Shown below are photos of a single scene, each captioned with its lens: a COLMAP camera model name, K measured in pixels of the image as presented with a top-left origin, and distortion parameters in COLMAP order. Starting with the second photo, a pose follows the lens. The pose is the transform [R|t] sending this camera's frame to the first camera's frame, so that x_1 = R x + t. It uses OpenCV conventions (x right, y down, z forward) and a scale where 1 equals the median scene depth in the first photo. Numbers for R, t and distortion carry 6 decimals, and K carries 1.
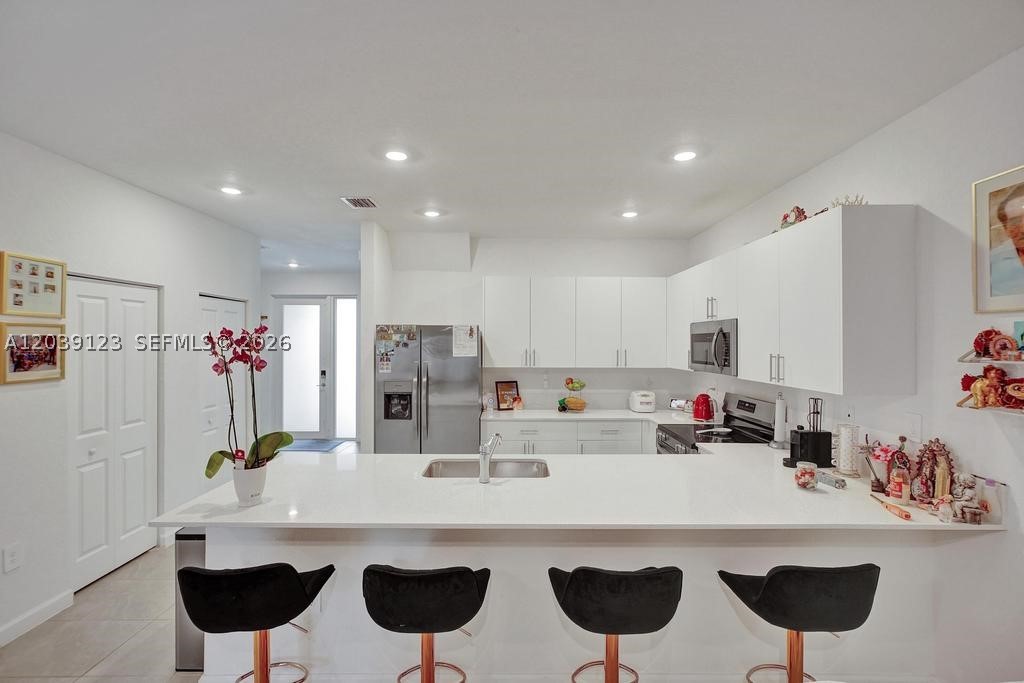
lens RADIAL K [[459.5, 0, 515.6], [0, 459.5, 343.3], [0, 0, 1]] dist [0.034491, -0.000086]
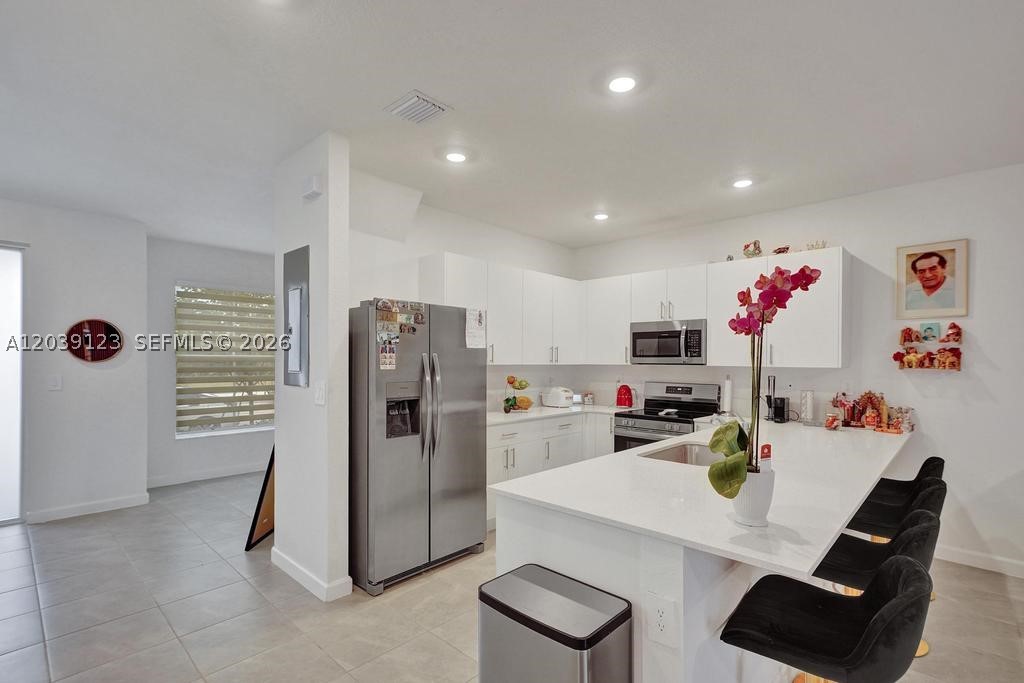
lens RADIAL K [[479.8, 0, 516.9], [0, 479.8, 359.0], [0, 0, 1]] dist [0.014013, 0.000331]
pose [[0.684901, 0.004538, 0.728622, -0.669370], [-0.004351, 0.999988, -0.002139, 0.049134], [-0.728623, -0.001706, 0.684913, 0.377799]]
